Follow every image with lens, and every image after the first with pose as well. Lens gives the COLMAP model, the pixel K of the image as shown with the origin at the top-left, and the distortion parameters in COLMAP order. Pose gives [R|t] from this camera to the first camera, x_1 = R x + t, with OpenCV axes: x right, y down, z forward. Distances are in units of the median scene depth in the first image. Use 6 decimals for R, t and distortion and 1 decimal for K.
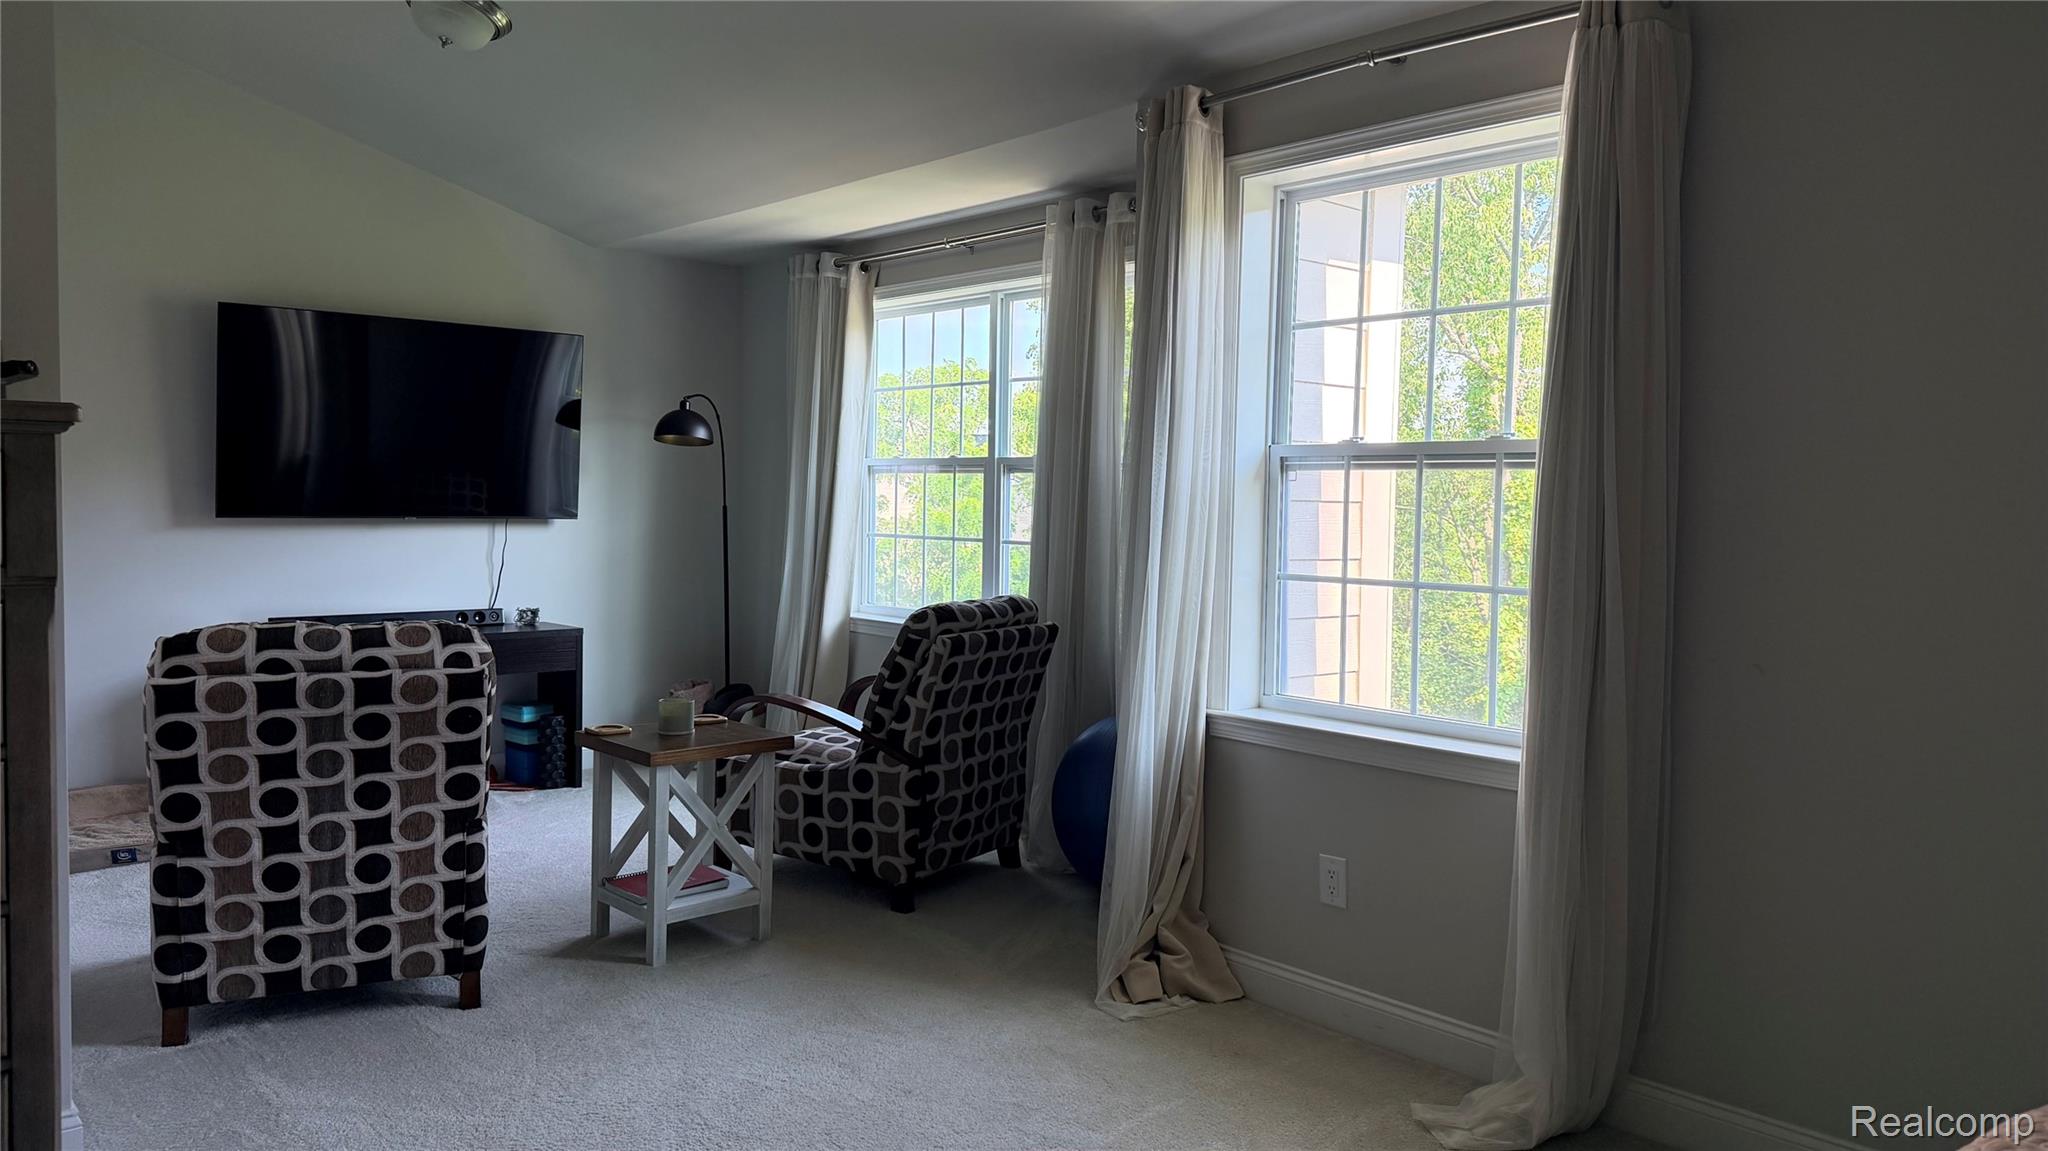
lens RADIAL K [[1407.1, 0, 1024.0], [0, 1407.1, 575.5], [0, 0, 1]] dist [0.034520, -0.077408]
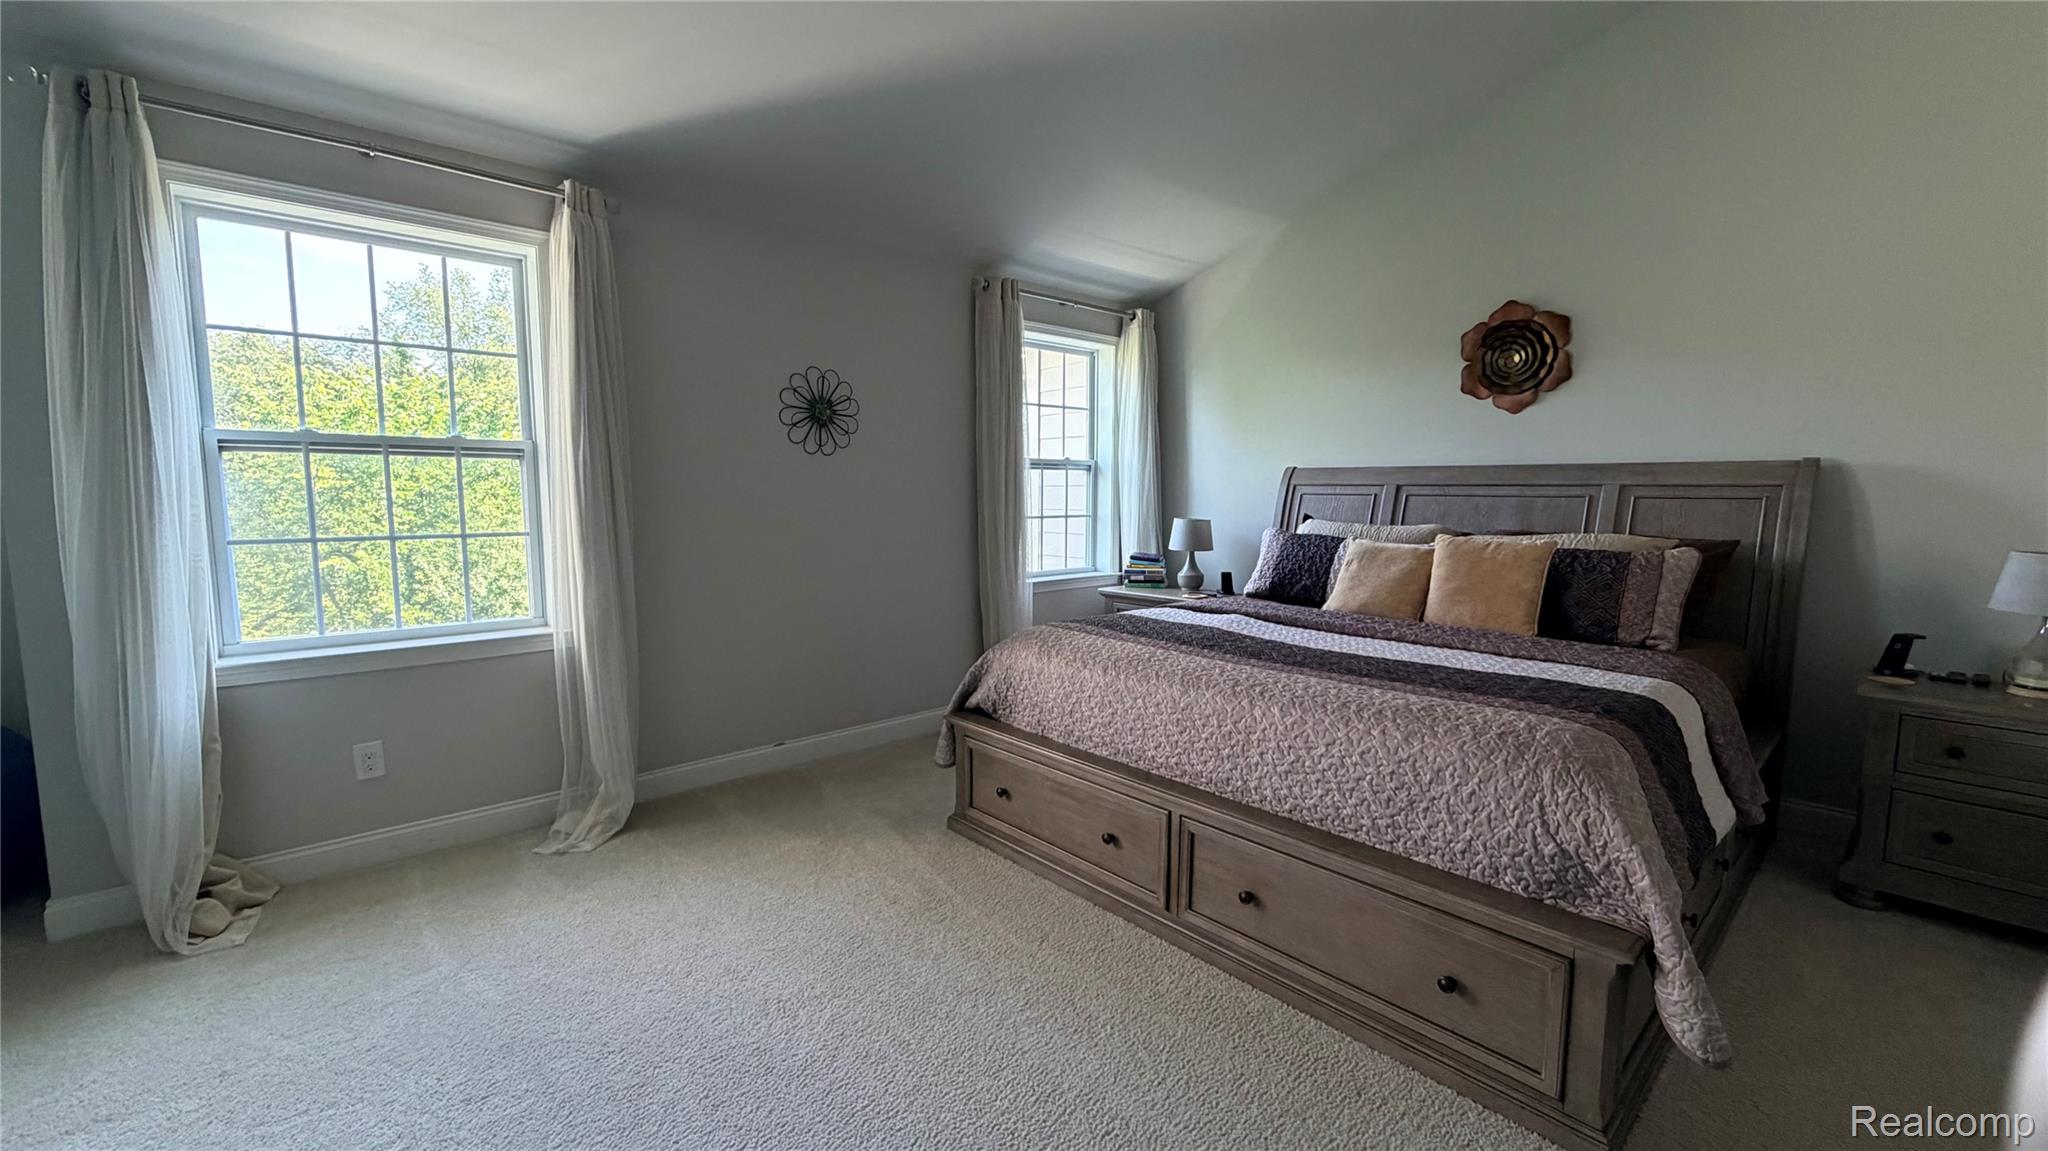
lens RADIAL K [[823.8, 0, 1024.0], [0, 823.8, 575.5], [0, 0, 1]] dist [-0.000158, -0.000015]
pose [[0.000417, -0.127843, 0.991794, -0.543771], [0.051608, 0.990476, 0.127651, -0.028506], [-0.998667, 0.051132, 0.007011, 0.356907]]
